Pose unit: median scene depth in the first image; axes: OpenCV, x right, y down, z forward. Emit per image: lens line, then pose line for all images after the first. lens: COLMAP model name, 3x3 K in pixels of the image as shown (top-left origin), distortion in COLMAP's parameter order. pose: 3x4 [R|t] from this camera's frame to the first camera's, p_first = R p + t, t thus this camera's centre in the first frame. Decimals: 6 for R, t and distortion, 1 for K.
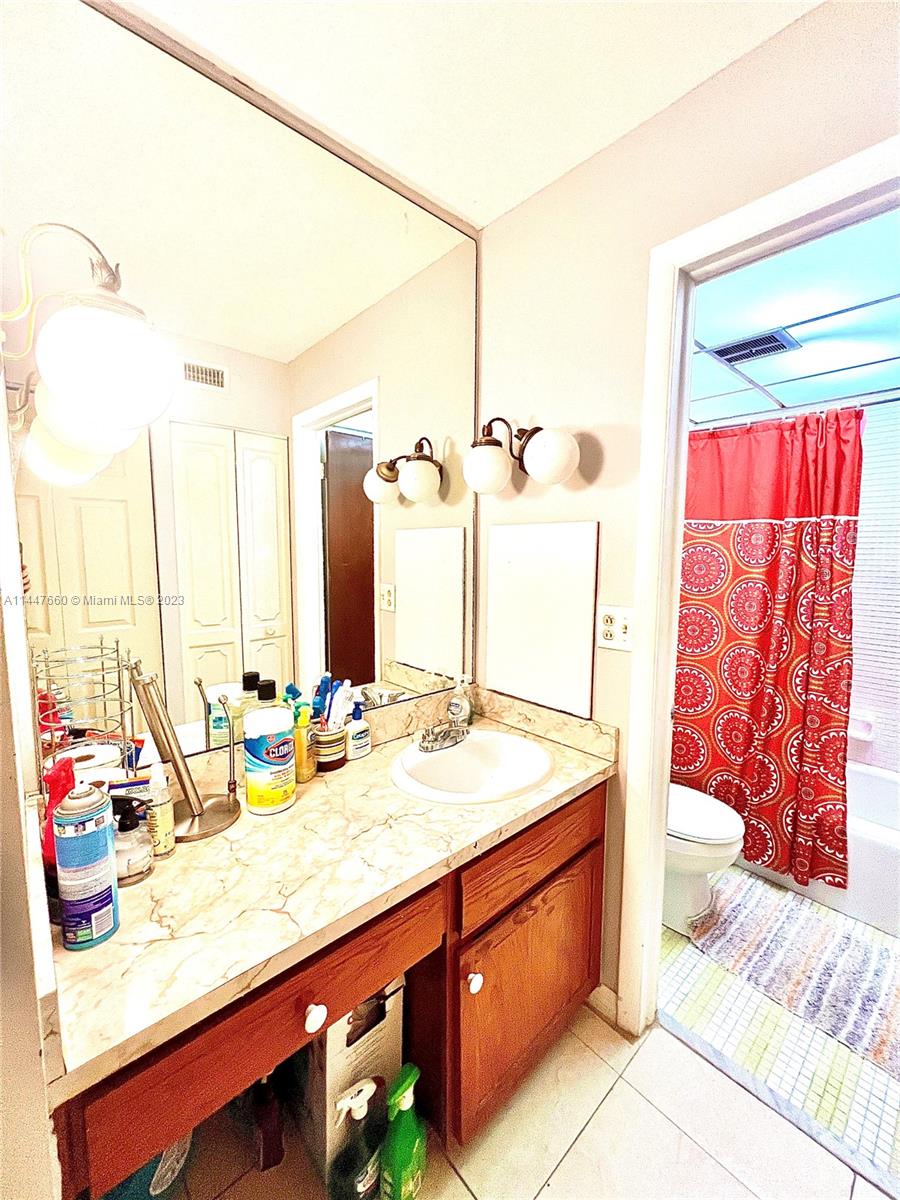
lens RADIAL K [[481.2, 0, 452.9], [0, 481.2, 597.2], [0, 0, 1]] dist [-0.002038, 0.002361]
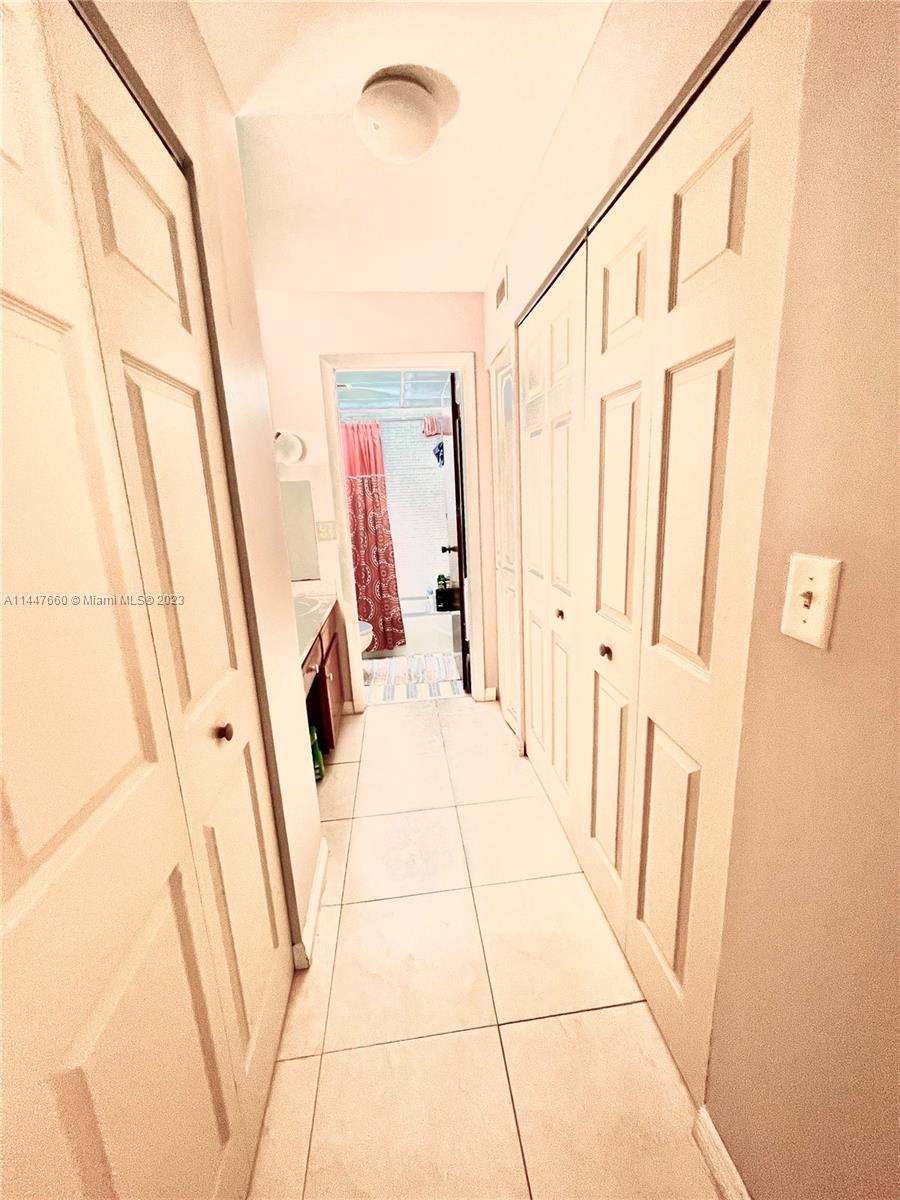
lens RADIAL K [[481.2, 0, 452.9], [0, 481.2, 597.2], [0, 0, 1]] dist [-0.002038, 0.002361]
pose [[0.580889, -0.212146, 0.785851, -0.861304], [0.131179, 0.977218, 0.166842, 0.054052], [-0.803343, 0.006171, 0.595485, -0.571523]]
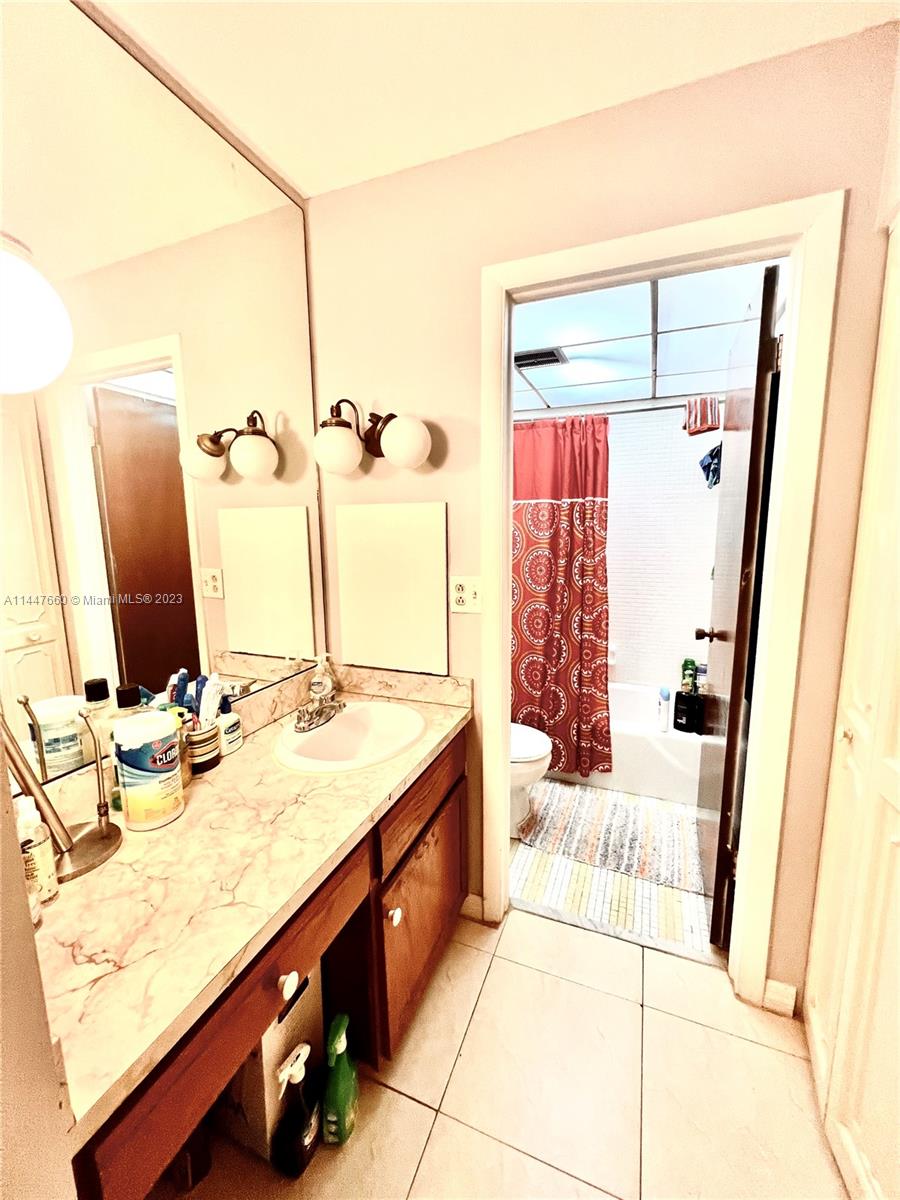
lens RADIAL K [[481.6, 0, 453.5], [0, 481.6, 597.6], [0, 0, 1]] dist [0.001627, 0.000464]
pose [[0.899553, -0.081764, 0.429091, -0.154549], [0.060485, 0.996178, 0.063022, -0.003248], [-0.432604, -0.030738, 0.901060, -0.031561]]
